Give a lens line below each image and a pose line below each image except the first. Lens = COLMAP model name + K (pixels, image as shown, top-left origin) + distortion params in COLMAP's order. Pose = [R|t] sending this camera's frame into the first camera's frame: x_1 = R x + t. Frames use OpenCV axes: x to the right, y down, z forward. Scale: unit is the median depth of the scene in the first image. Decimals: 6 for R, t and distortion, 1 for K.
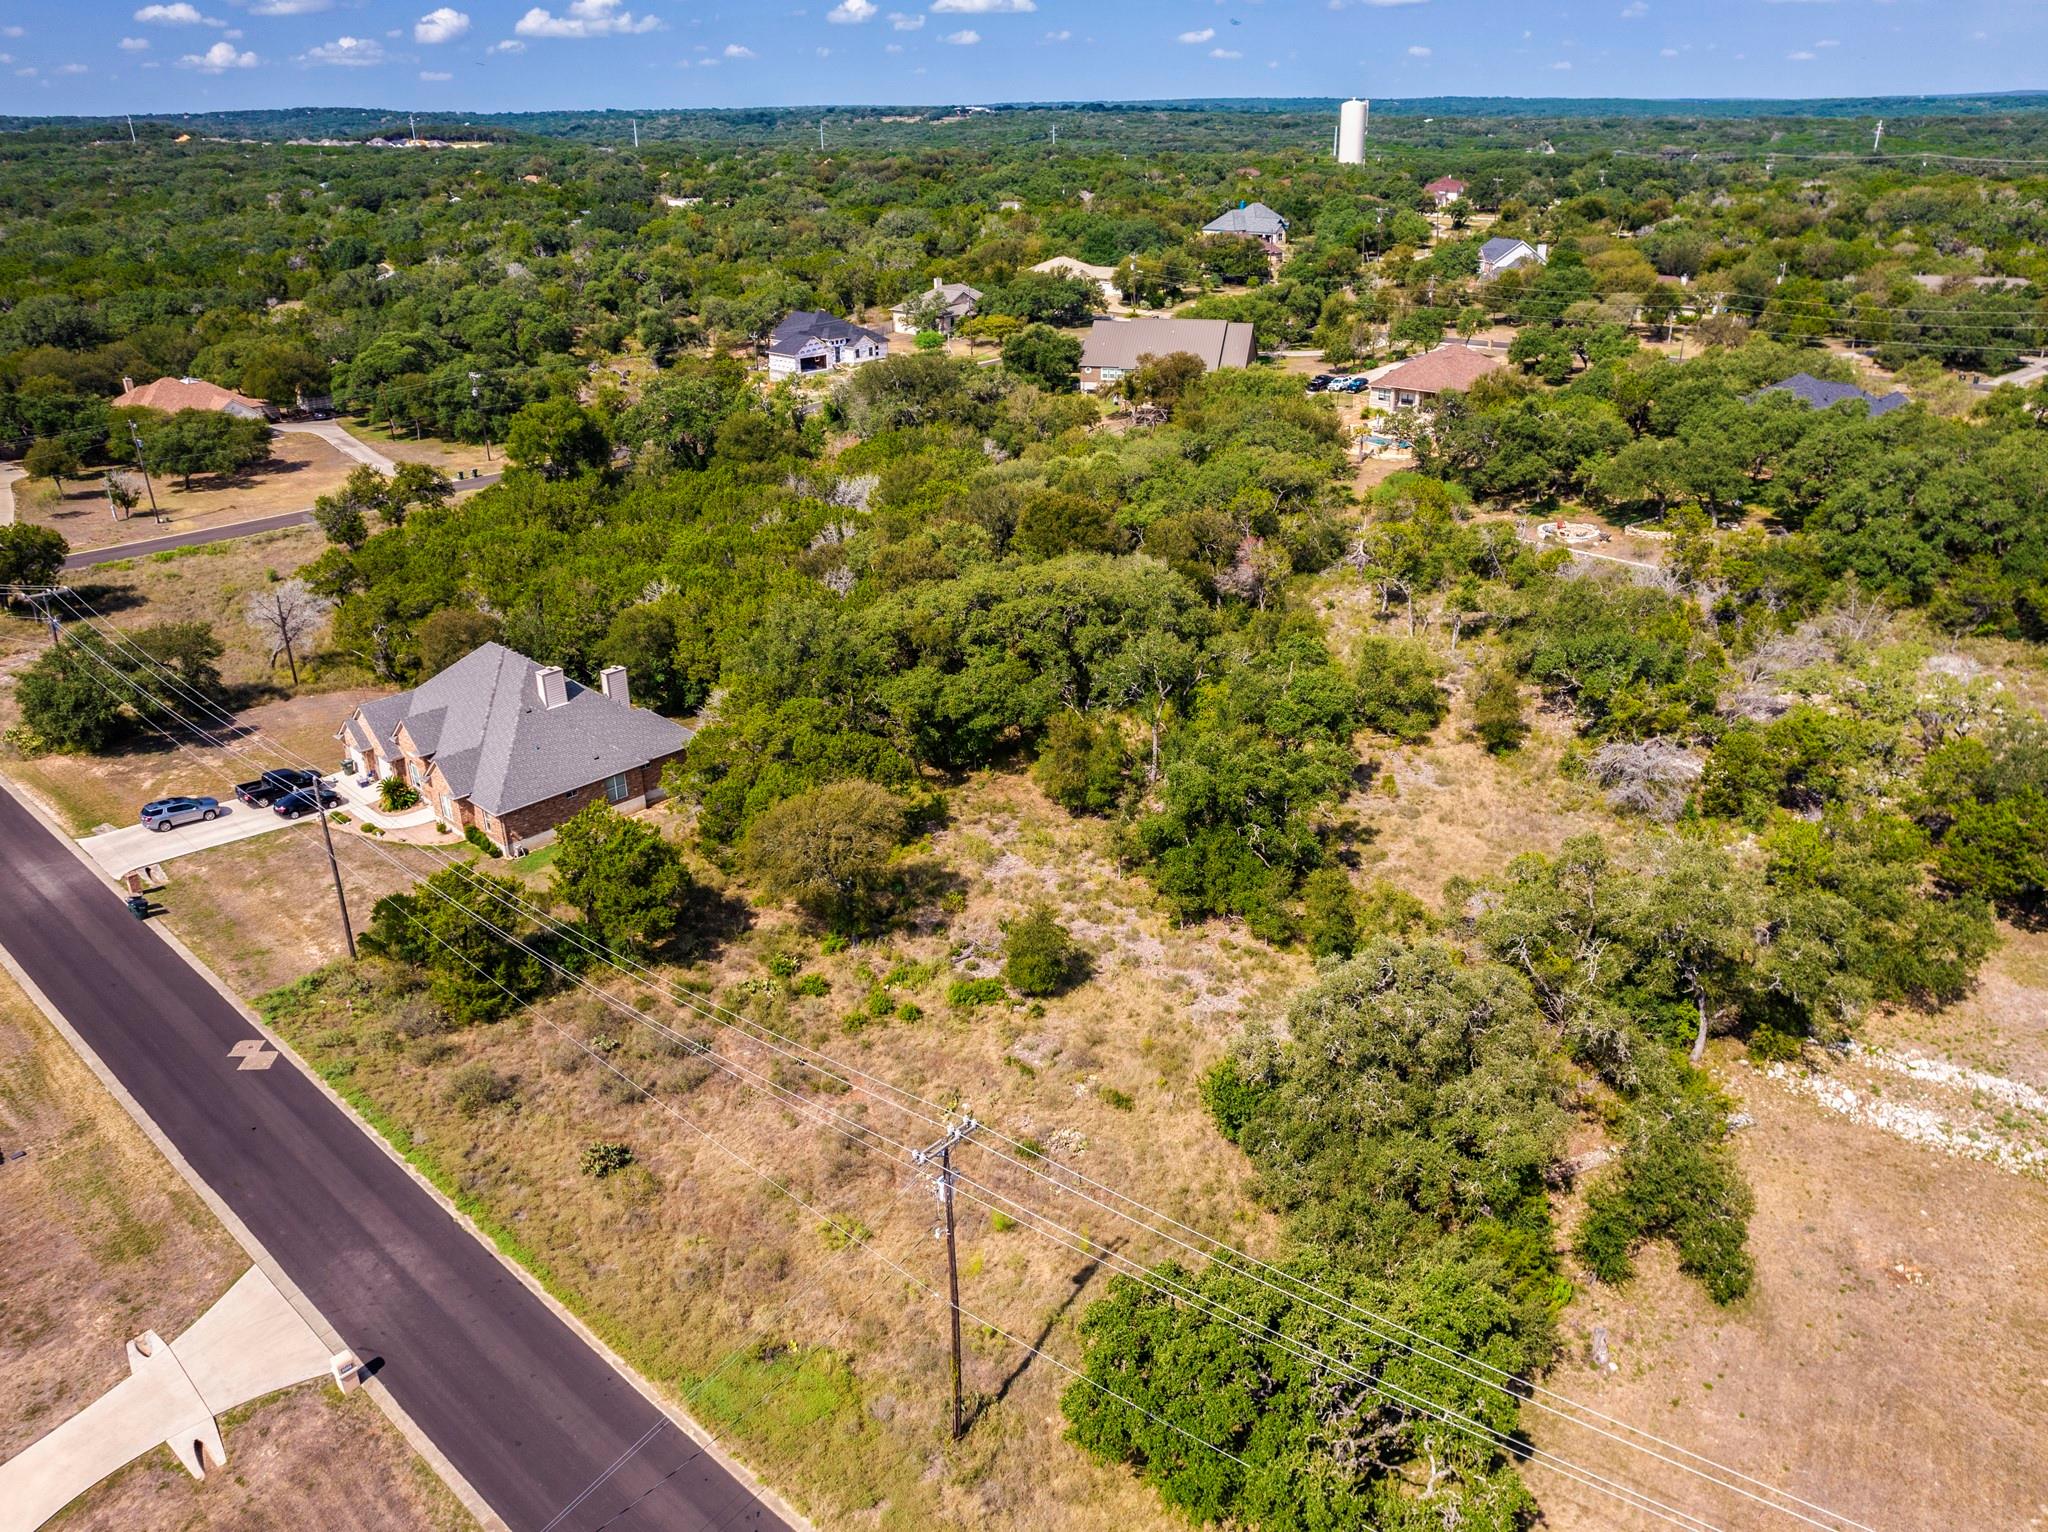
lens RADIAL K [[1480.6, 0, 1035.3], [0, 1480.6, 770.1], [0, 0, 1]] dist [-0.075870, 0.068395]
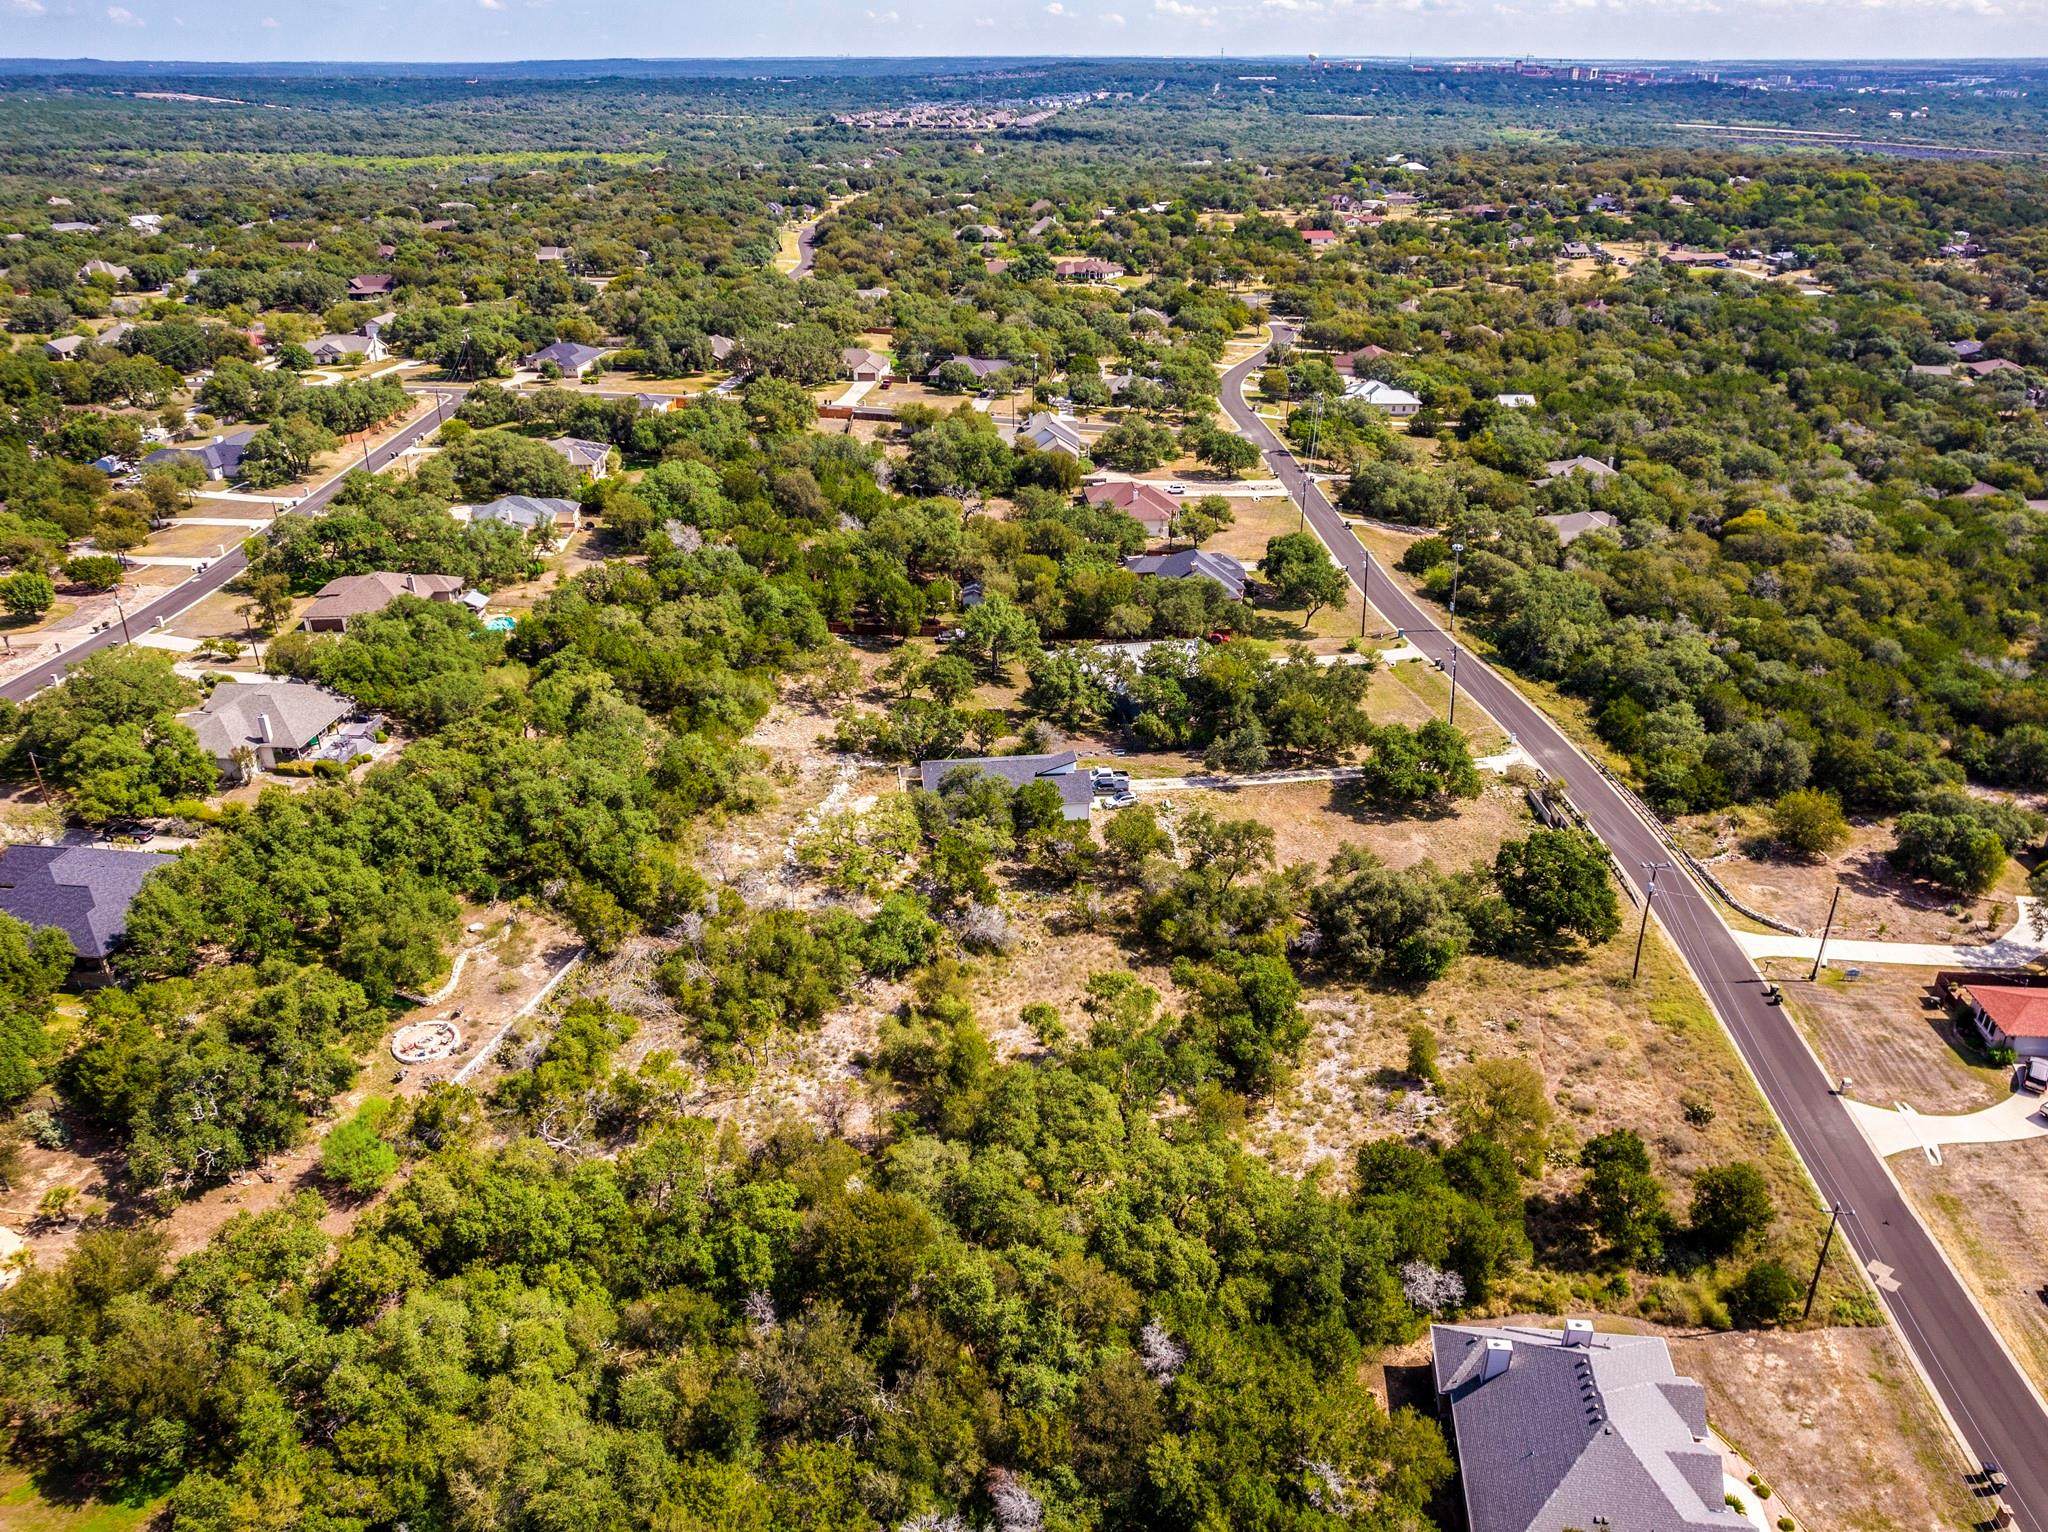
lens RADIAL K [[1480.6, 0, 1041.7], [0, 1480.6, 774.4], [0, 0, 1]] dist [-0.075870, 0.068395]
pose [[-0.597555, -0.343602, 0.724476, -0.851994], [0.339370, 0.710233, 0.616763, -1.296899], [-0.726468, 0.614415, -0.307795, 1.635205]]
